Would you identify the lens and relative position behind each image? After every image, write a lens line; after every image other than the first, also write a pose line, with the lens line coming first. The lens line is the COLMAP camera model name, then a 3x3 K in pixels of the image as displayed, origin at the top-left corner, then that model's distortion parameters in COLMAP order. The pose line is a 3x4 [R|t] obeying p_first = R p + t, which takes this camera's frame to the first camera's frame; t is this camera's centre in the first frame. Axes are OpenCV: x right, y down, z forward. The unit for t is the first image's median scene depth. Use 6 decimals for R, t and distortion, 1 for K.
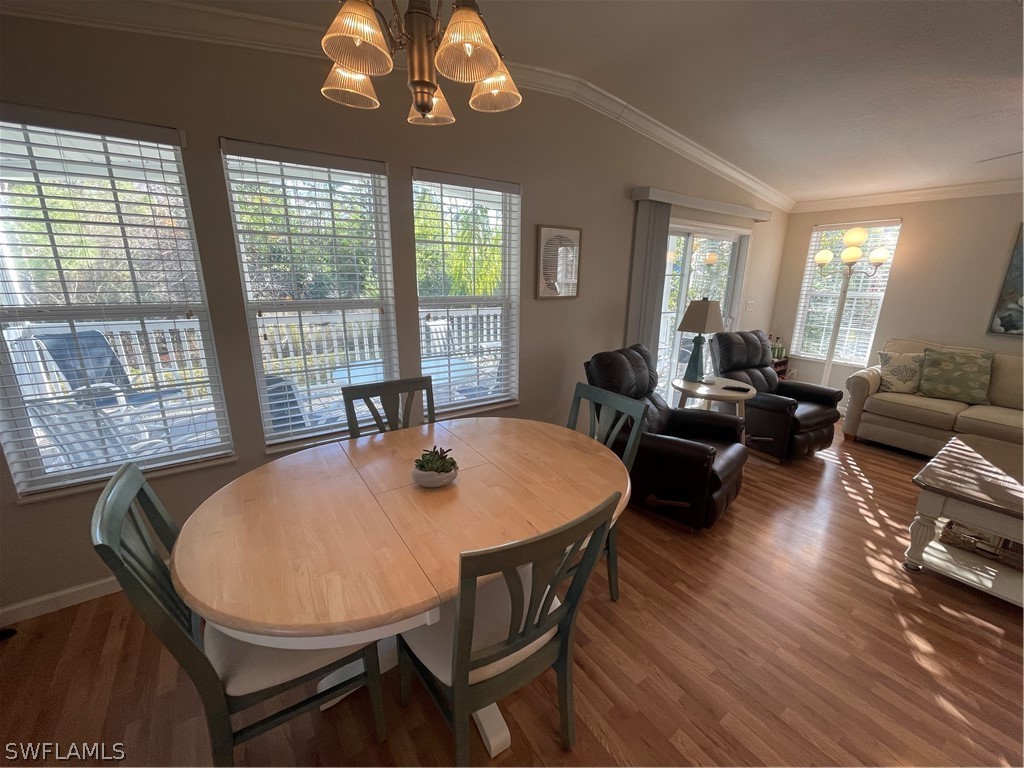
lens RADIAL K [[414.4, 0, 513.7], [0, 414.4, 385.5], [0, 0, 1]] dist [-0.002181, -0.000478]
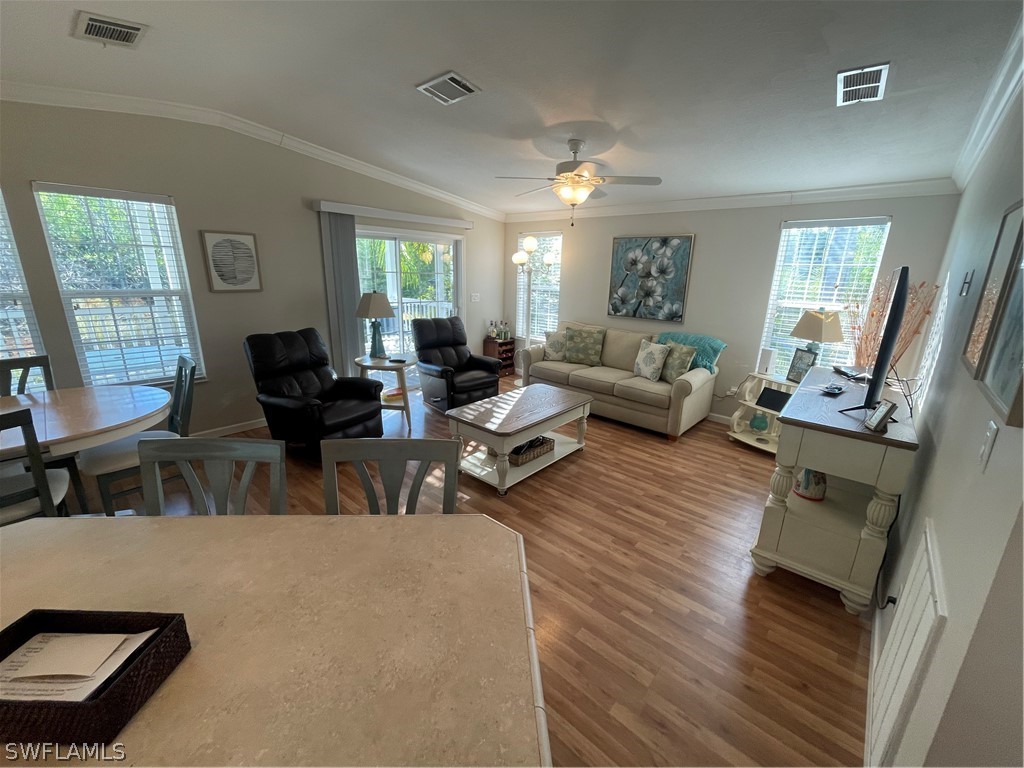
lens RADIAL K [[414.4, 0, 513.7], [0, 414.4, 385.5], [0, 0, 1]] dist [-0.002181, -0.000478]
pose [[0.970563, -0.055613, 0.234337, 0.516247], [0.052124, 0.998418, 0.021061, 0.067911], [-0.235138, -0.008227, 0.971927, -0.312437]]
